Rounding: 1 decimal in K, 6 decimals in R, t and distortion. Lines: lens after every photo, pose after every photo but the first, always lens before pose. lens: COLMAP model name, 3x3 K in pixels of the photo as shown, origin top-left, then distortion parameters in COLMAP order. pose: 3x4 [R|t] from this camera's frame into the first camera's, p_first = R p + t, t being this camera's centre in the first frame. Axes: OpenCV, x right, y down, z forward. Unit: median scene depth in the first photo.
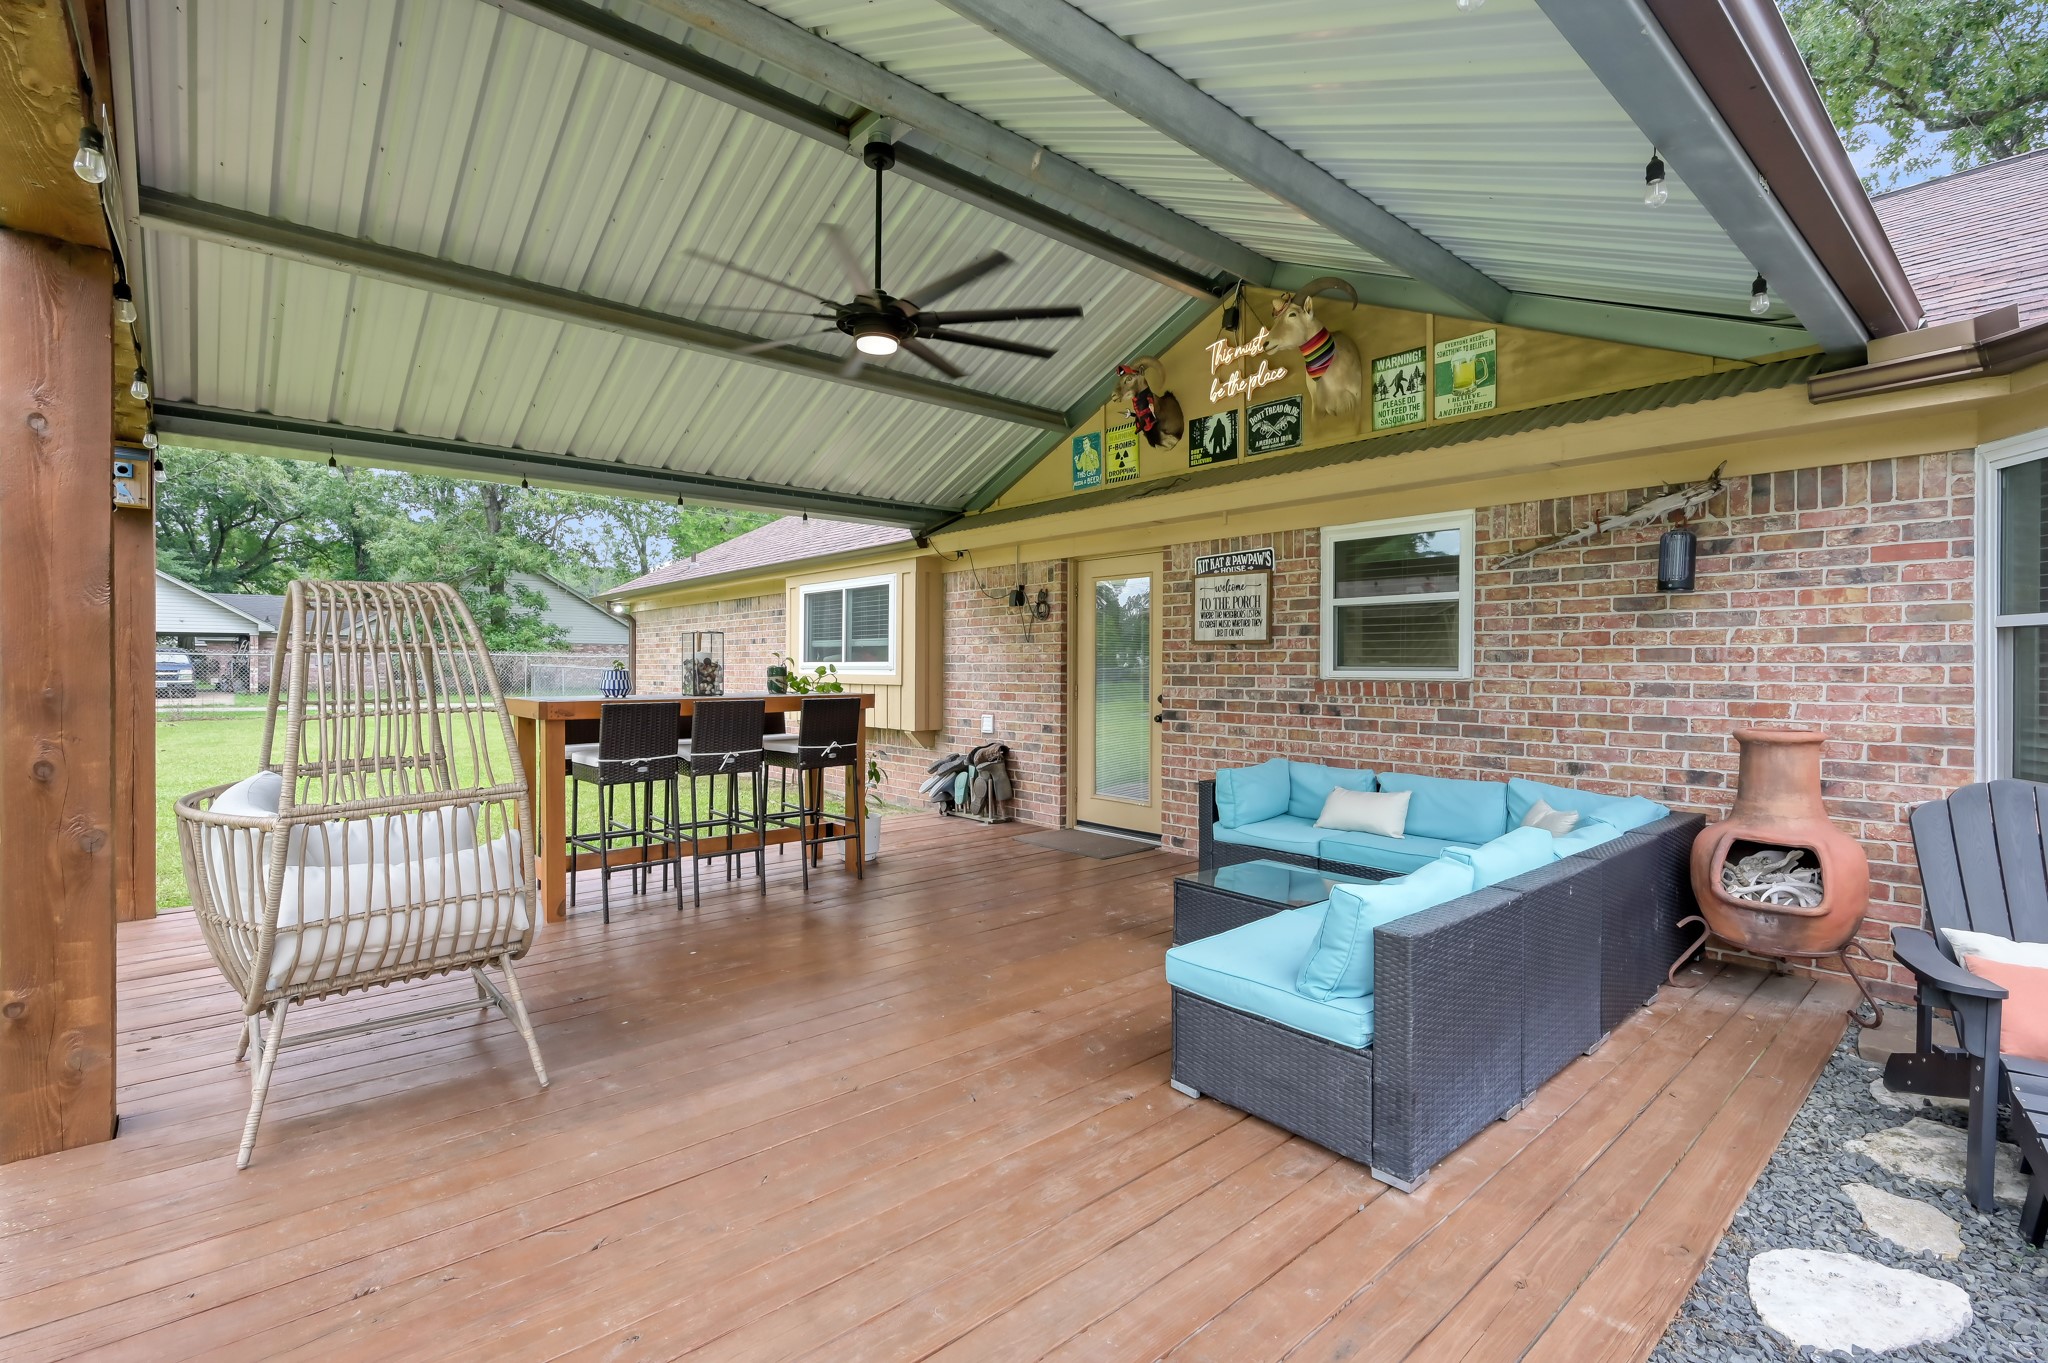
lens RADIAL K [[940.0, 0, 1028.4], [0, 940.0, 685.4], [0, 0, 1]] dist [0.011613, 0.000079]
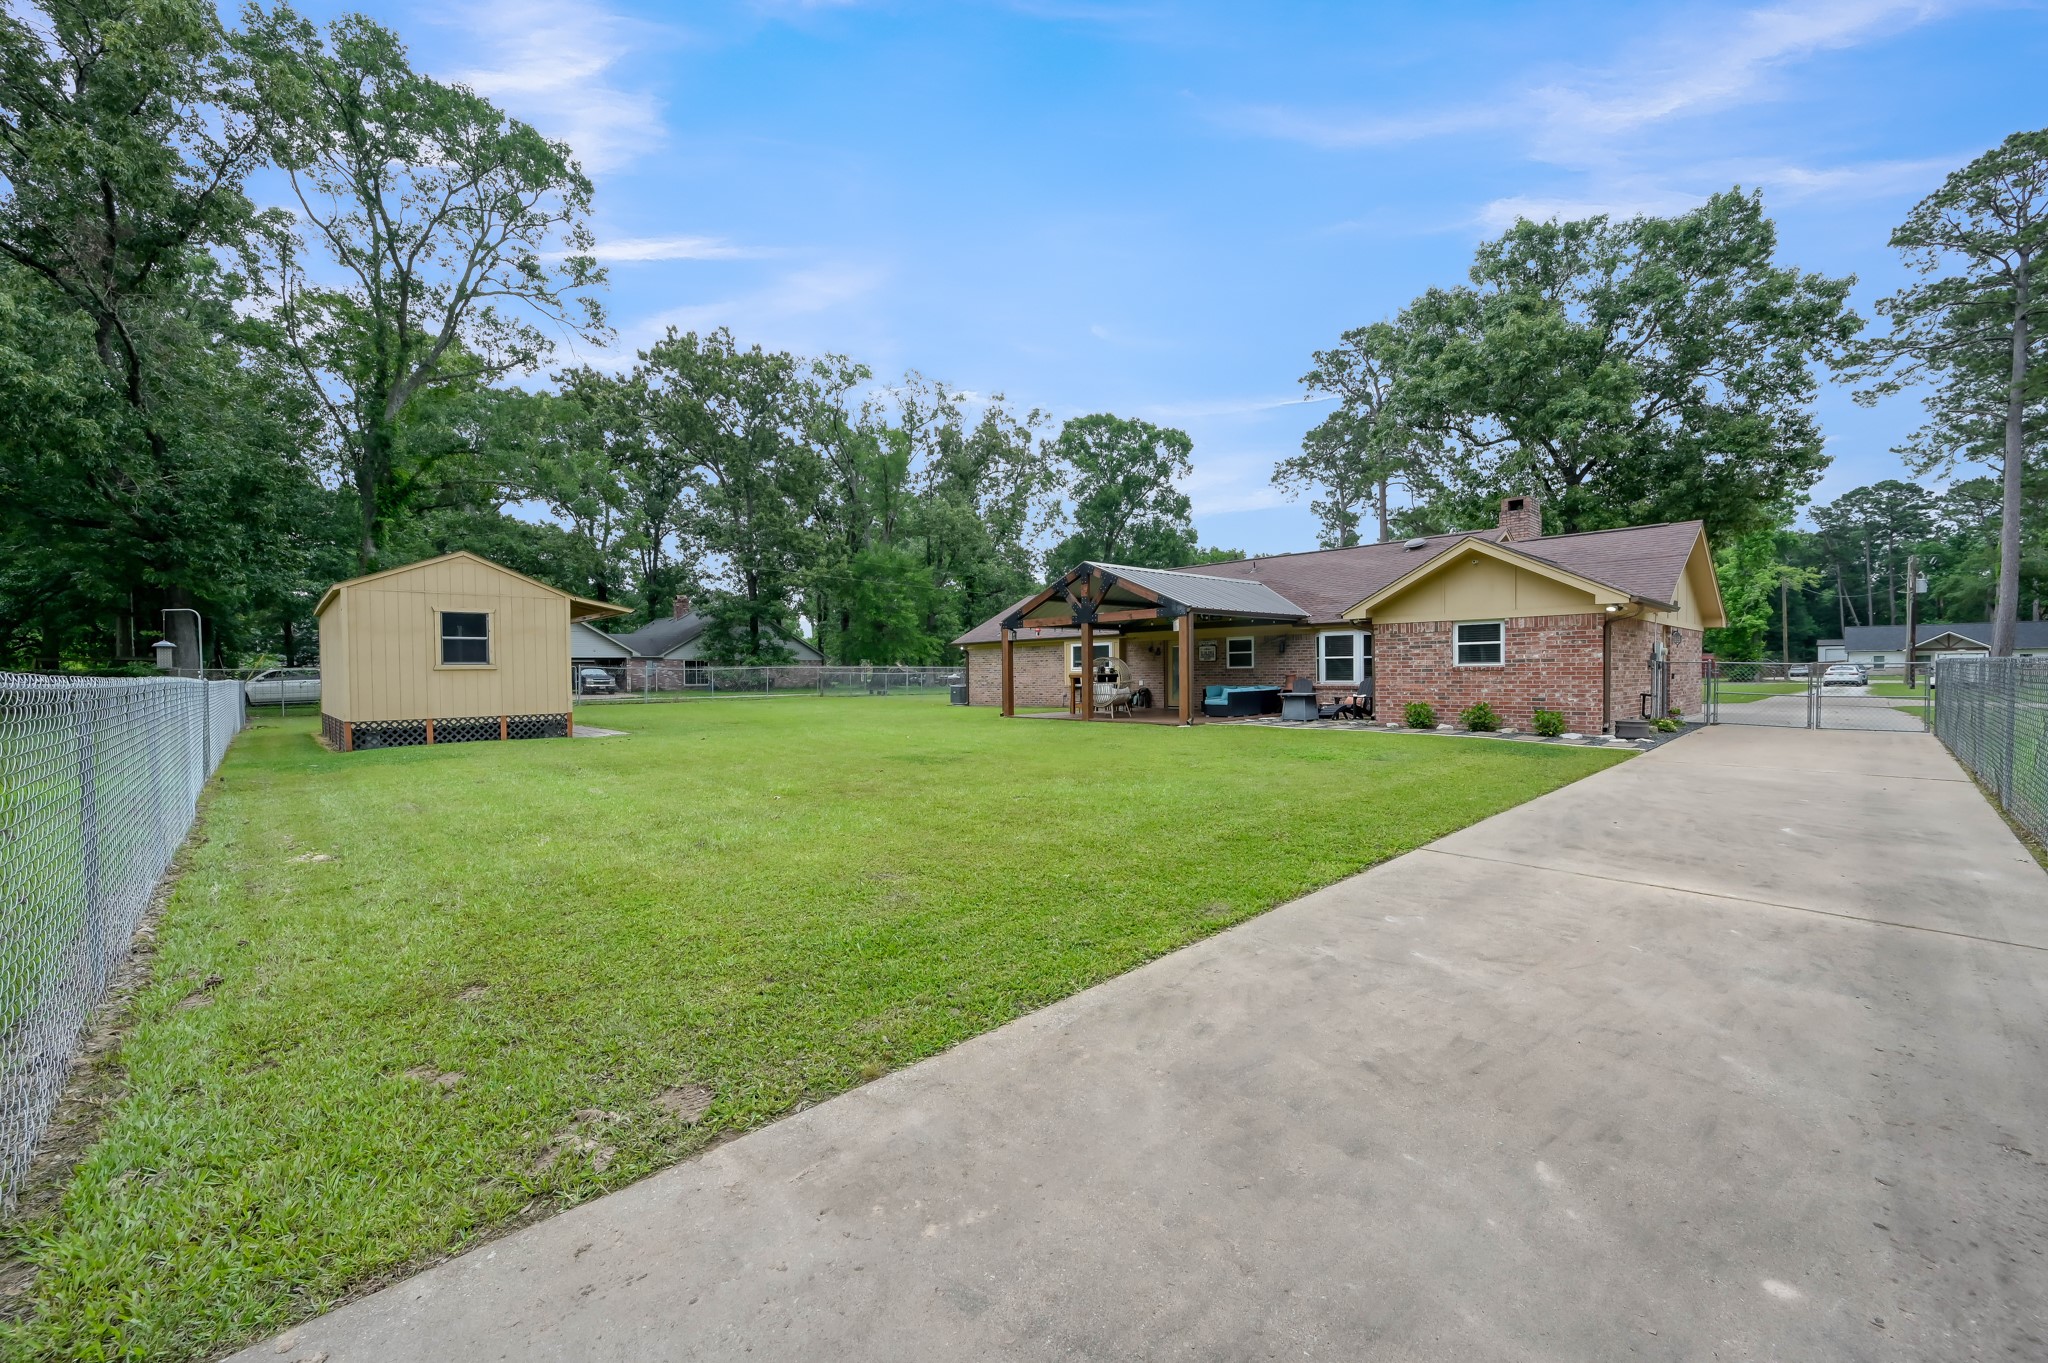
lens RADIAL K [[811.6, 0, 1024.7], [0, 811.6, 696.8], [0, 0, 1]] dist [0.002422, 0.000038]
pose [[0.999509, -0.014853, 0.027599, -0.825186], [0.014620, 0.999856, 0.008622, 0.083721], [-0.027723, -0.008215, 0.999582, -3.073416]]
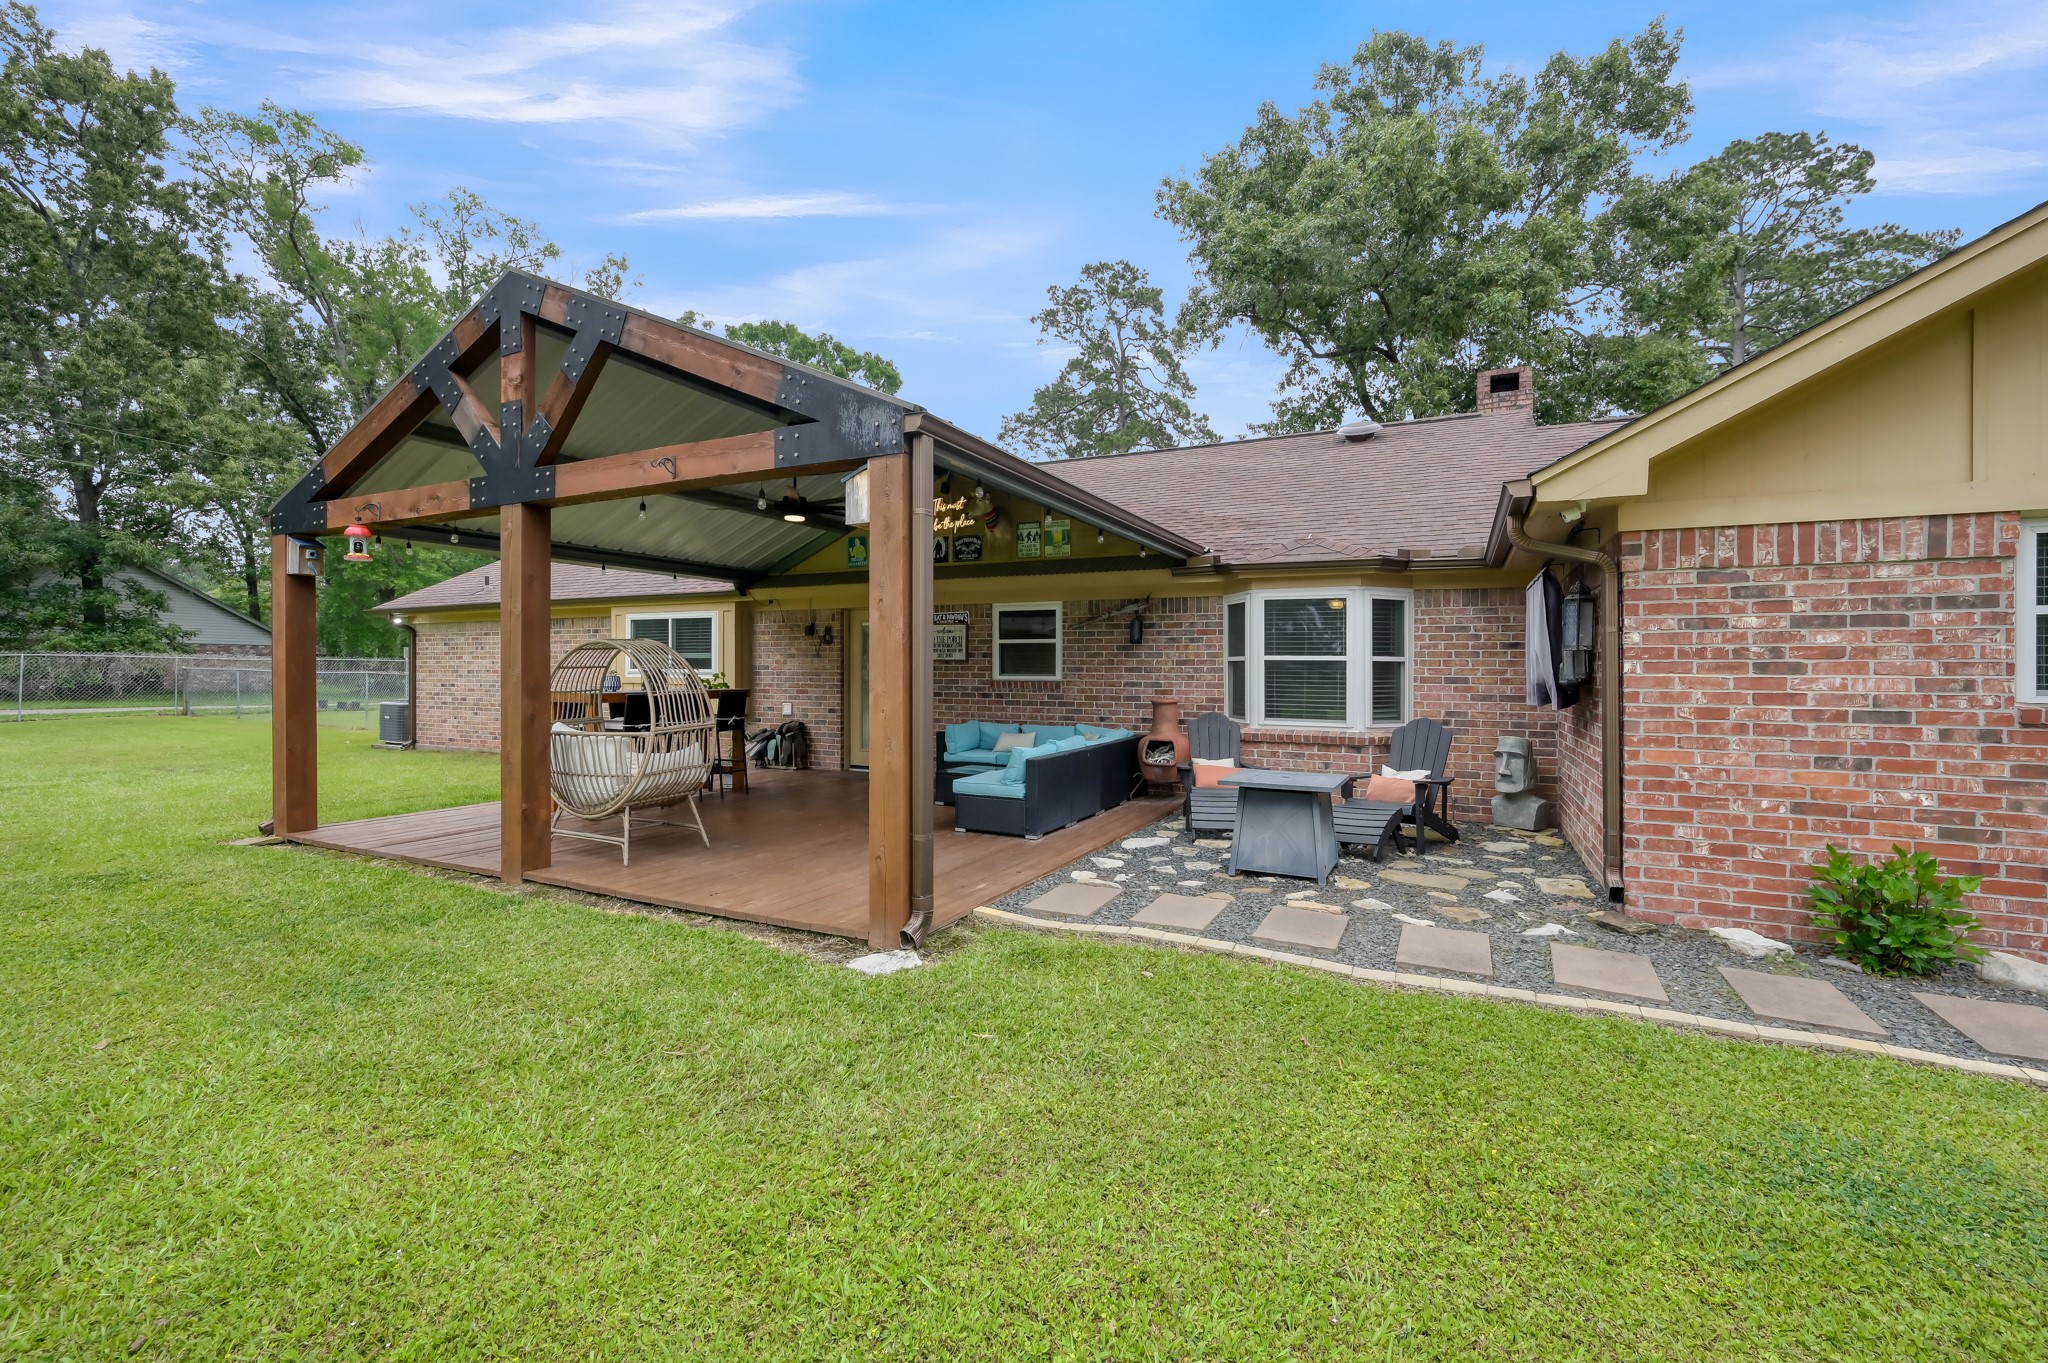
lens RADIAL K [[858.9, 0, 1029.9], [0, 858.9, 683.6], [0, 0, 1]] dist [0.002321, -0.000374]
pose [[0.926576, -0.002875, 0.376096, -0.287143], [0.004673, 0.999982, -0.003869, 0.007647], [-0.376078, 0.005342, 0.926573, -0.679871]]
